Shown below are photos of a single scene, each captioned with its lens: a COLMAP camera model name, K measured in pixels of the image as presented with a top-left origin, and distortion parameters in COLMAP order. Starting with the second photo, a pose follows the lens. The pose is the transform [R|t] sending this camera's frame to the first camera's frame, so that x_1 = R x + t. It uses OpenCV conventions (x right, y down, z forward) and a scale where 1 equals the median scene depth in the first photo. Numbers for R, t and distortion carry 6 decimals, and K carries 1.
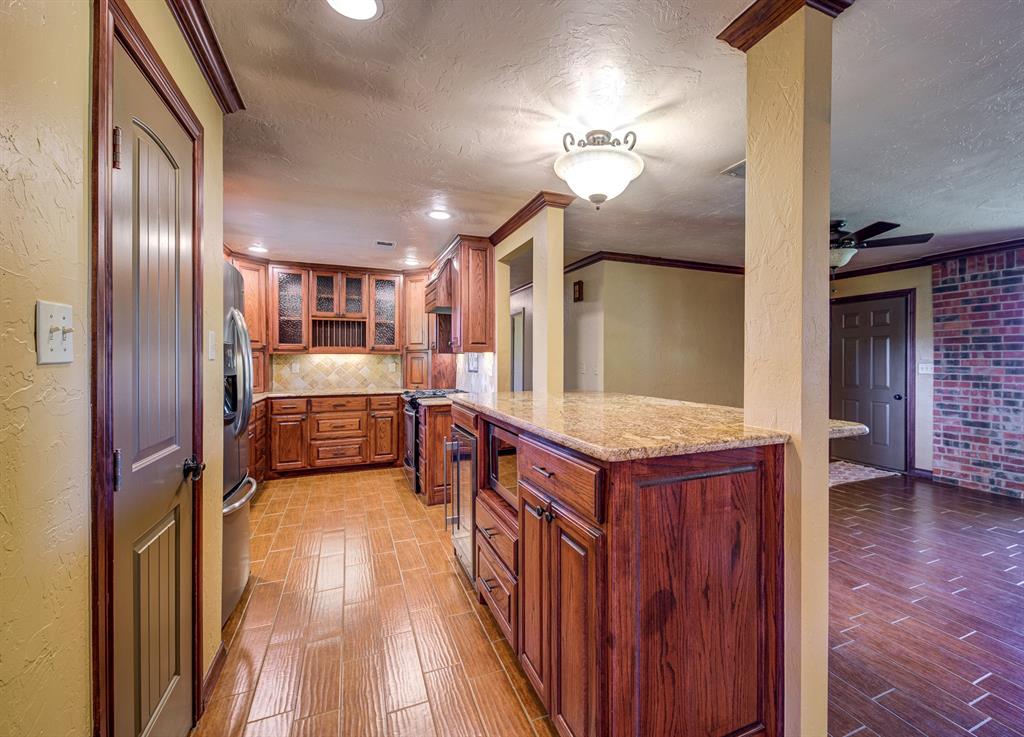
lens RADIAL K [[464.6, 0, 559.1], [0, 464.6, 359.7], [0, 0, 1]] dist [0.001777, 0.000354]
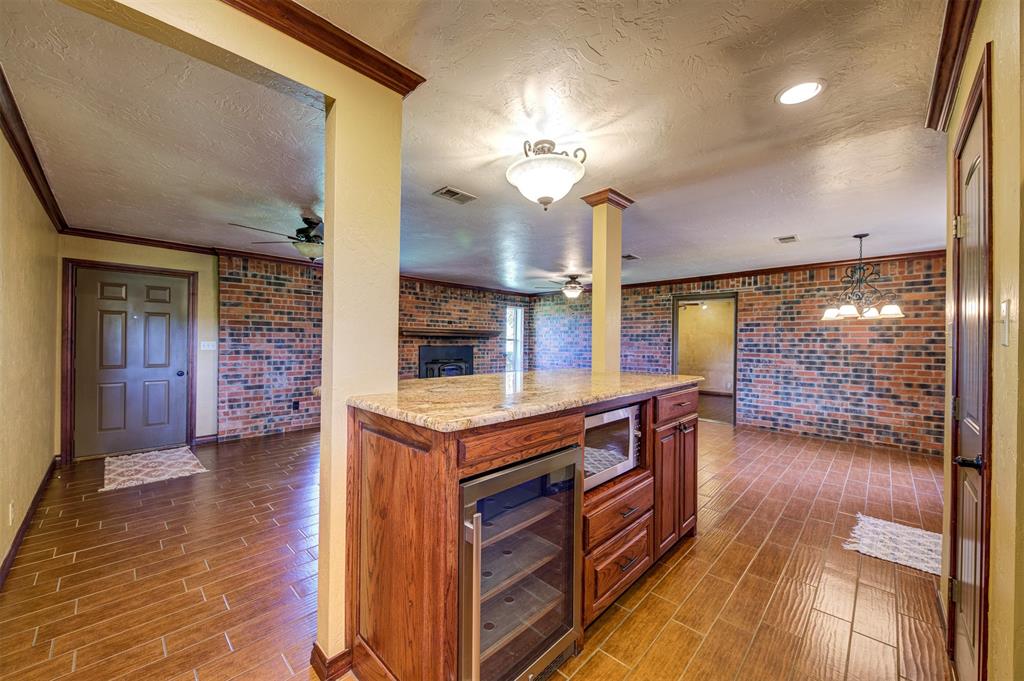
lens RADIAL K [[382.6, 0, 518.1], [0, 382.6, 344.1], [0, 0, 1]] dist [0.000344, -0.000021]
pose [[-0.383519, -0.006553, 0.923510, -0.386151], [-0.008857, 0.999955, 0.003417, 0.005741], [-0.923490, -0.006869, -0.383560, 0.713574]]
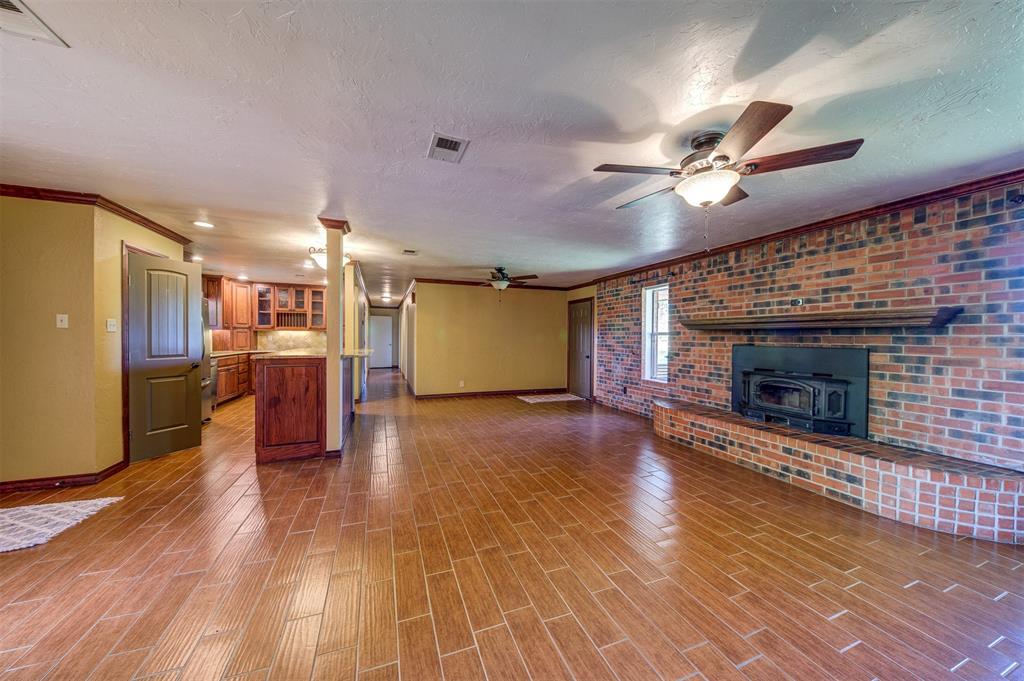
lens RADIAL K [[351.2, 0, 512.0], [0, 351.2, 340.5], [0, 0, 1]] dist [-0.000988, -0.000032]
pose [[0.998057, 0.008898, -0.061668, 0.586598], [-0.008175, 0.999895, 0.011960, 0.003814], [0.061768, -0.011433, 0.998025, -0.422439]]
